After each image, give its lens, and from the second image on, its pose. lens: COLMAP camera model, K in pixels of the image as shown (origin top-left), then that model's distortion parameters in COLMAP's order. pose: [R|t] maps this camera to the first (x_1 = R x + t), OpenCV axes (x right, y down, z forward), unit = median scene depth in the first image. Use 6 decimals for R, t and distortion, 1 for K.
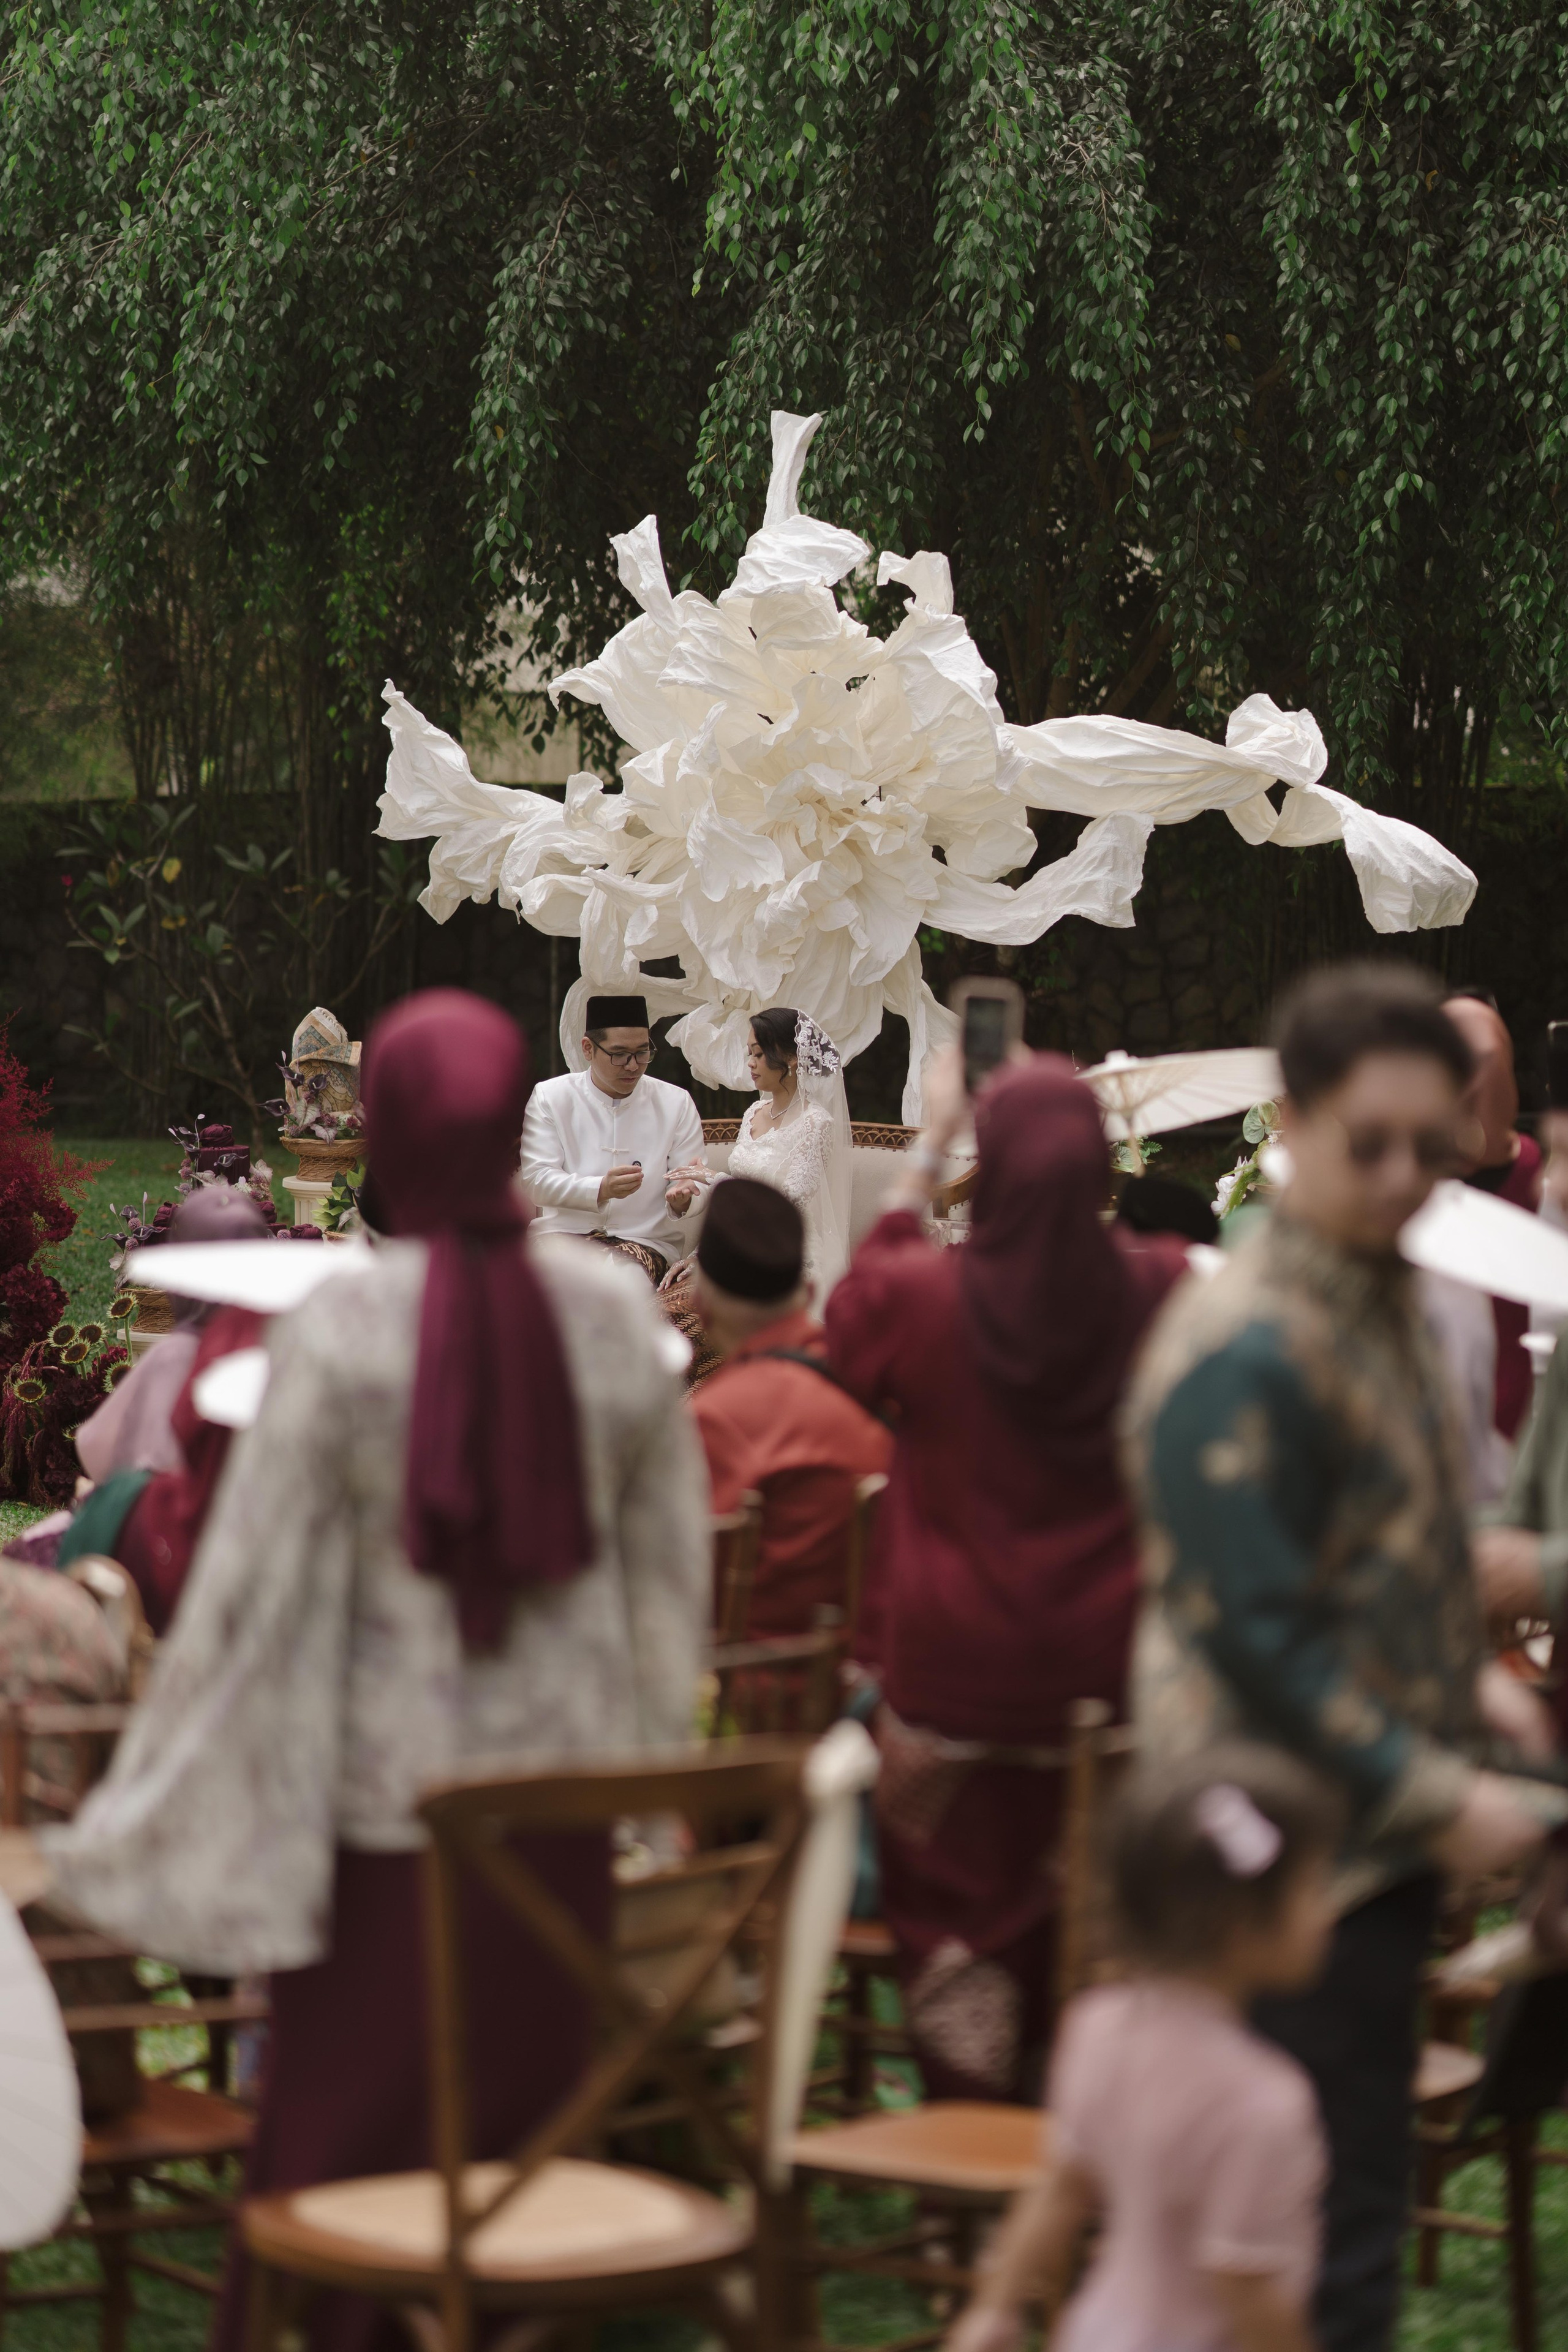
lens RADIAL K [[6320.2, 0, 784.0], [0, 6320.2, 1176.0], [0, 0, 1]] dist [0.018433, -0.009731]
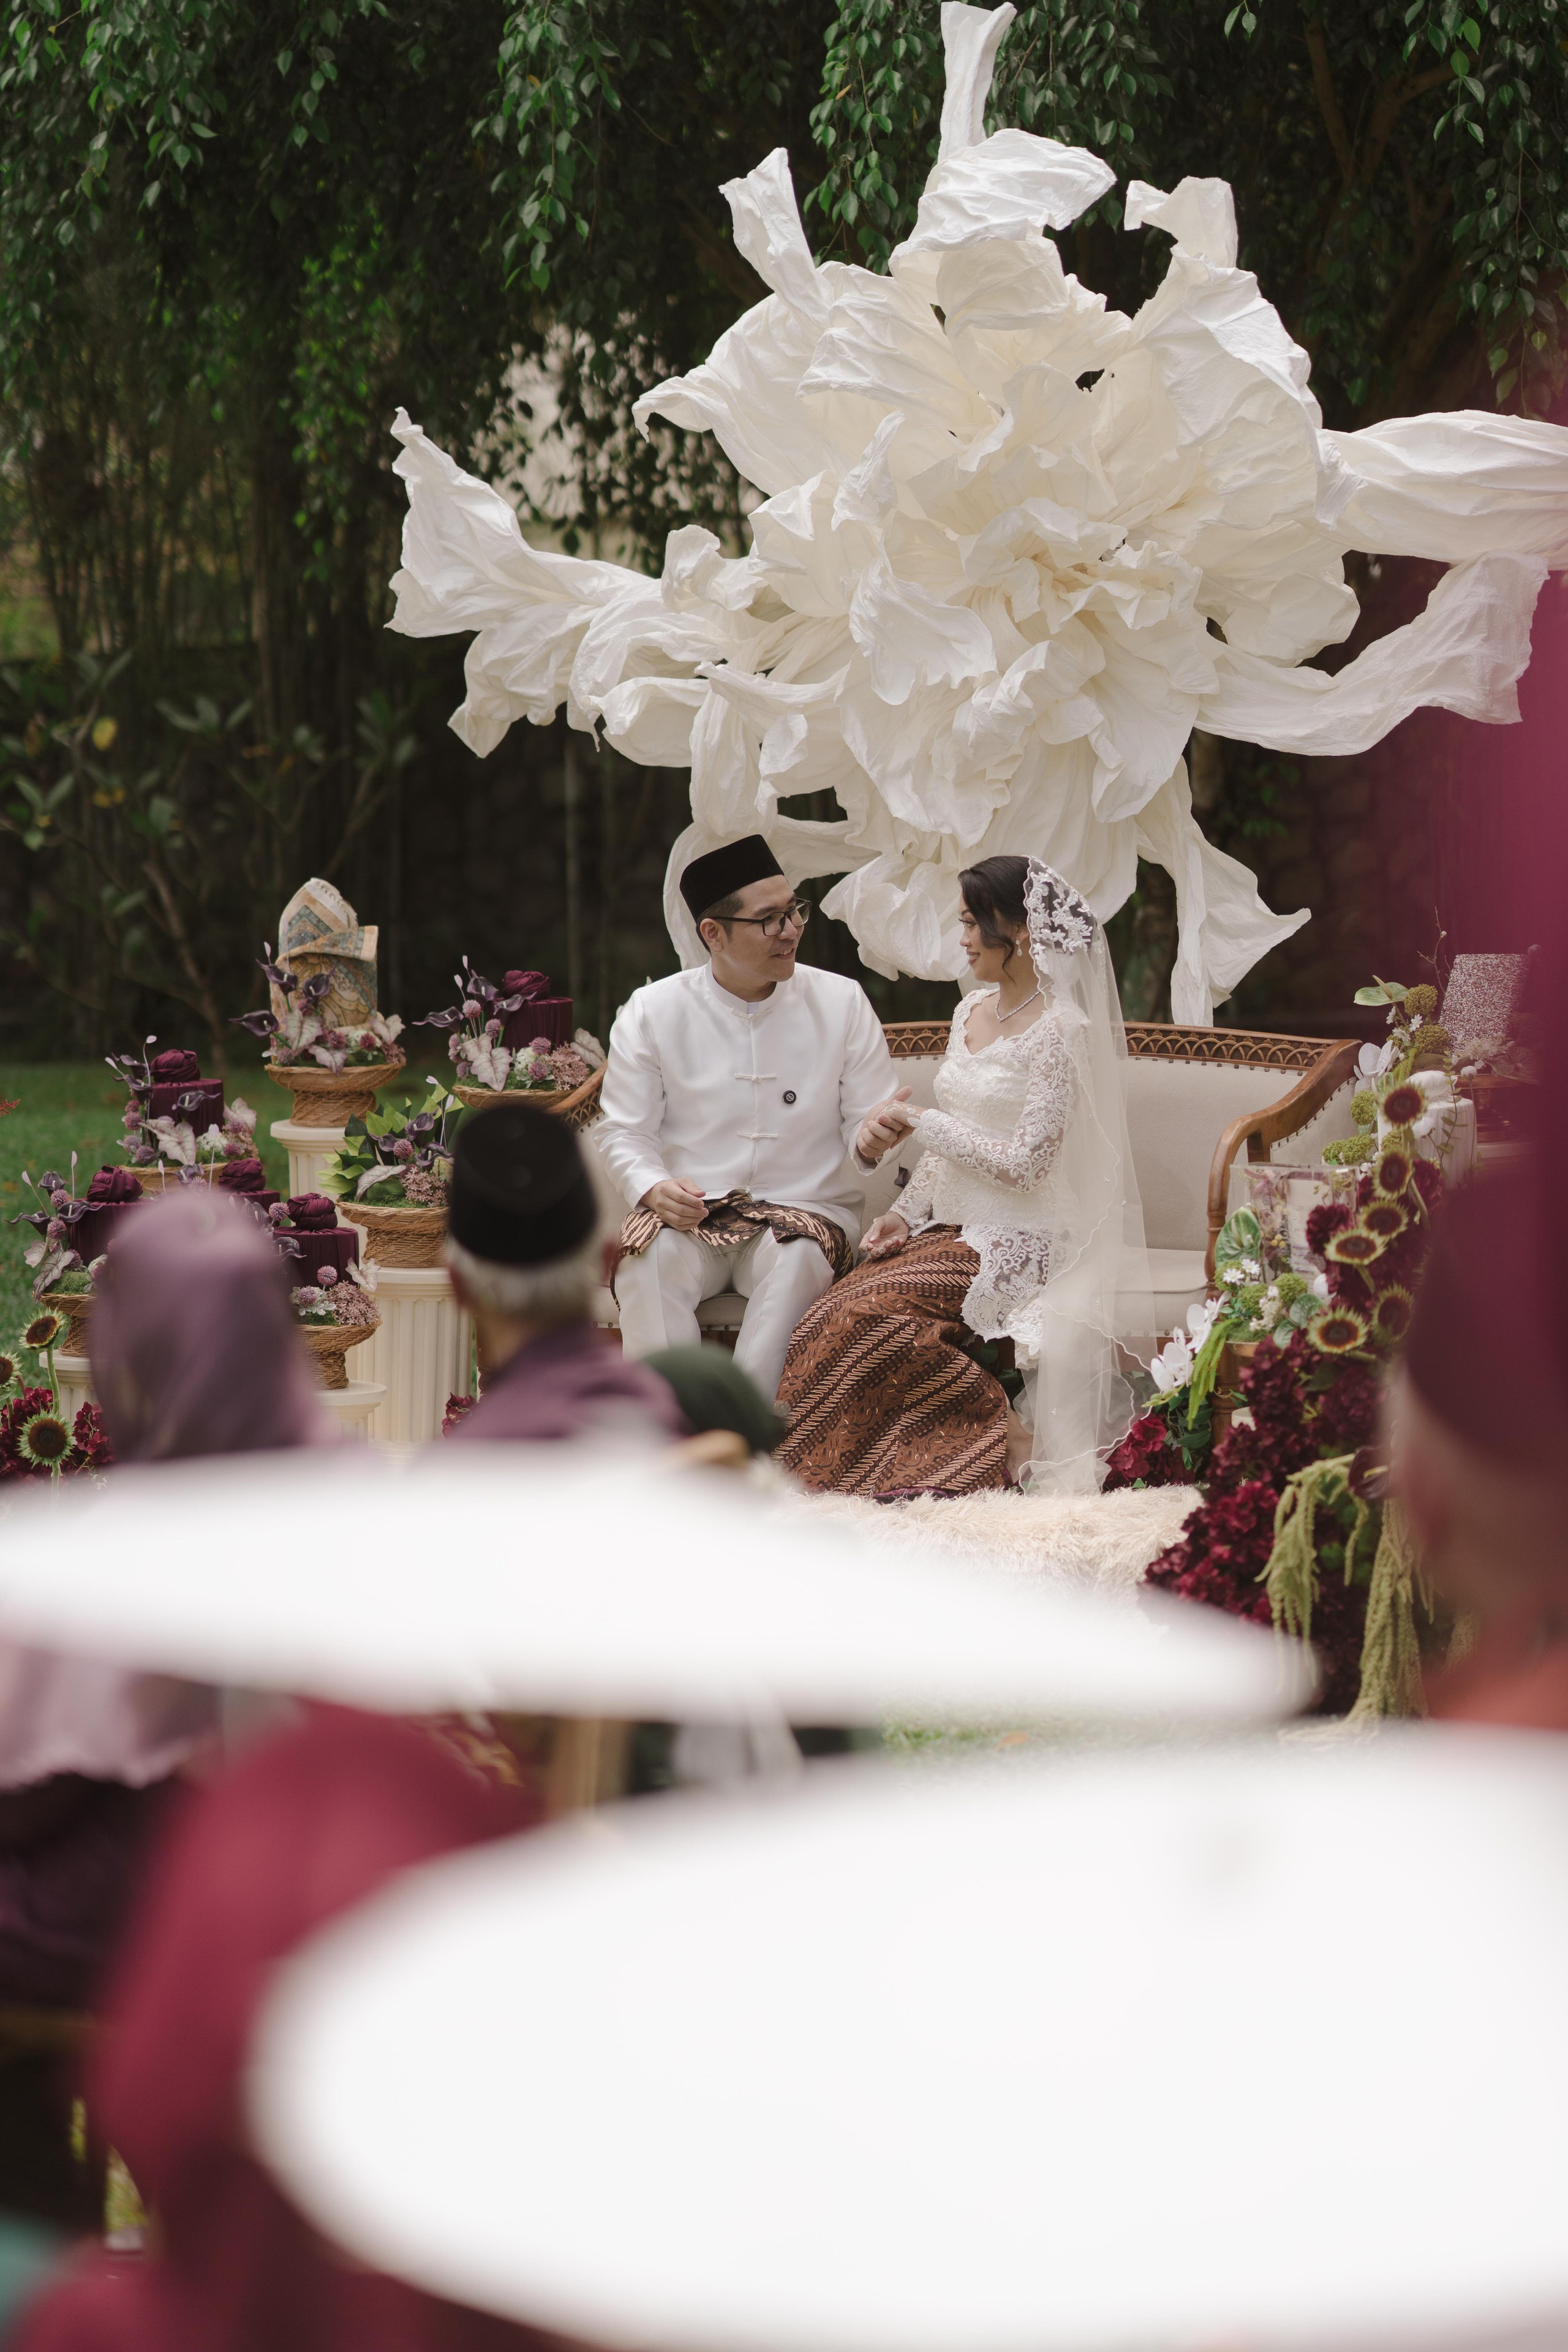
lens RADIAL K [[6320.2, 0, 784.0], [0, 6320.2, 1176.0], [0, 0, 1]] dist [0.018433, -0.009731]
pose [[0.999579, -0.027948, 0.007767, -0.028334], [0.027816, 0.999475, 0.016605, -0.003969], [-0.008227, -0.016382, 0.999832, 0.301771]]
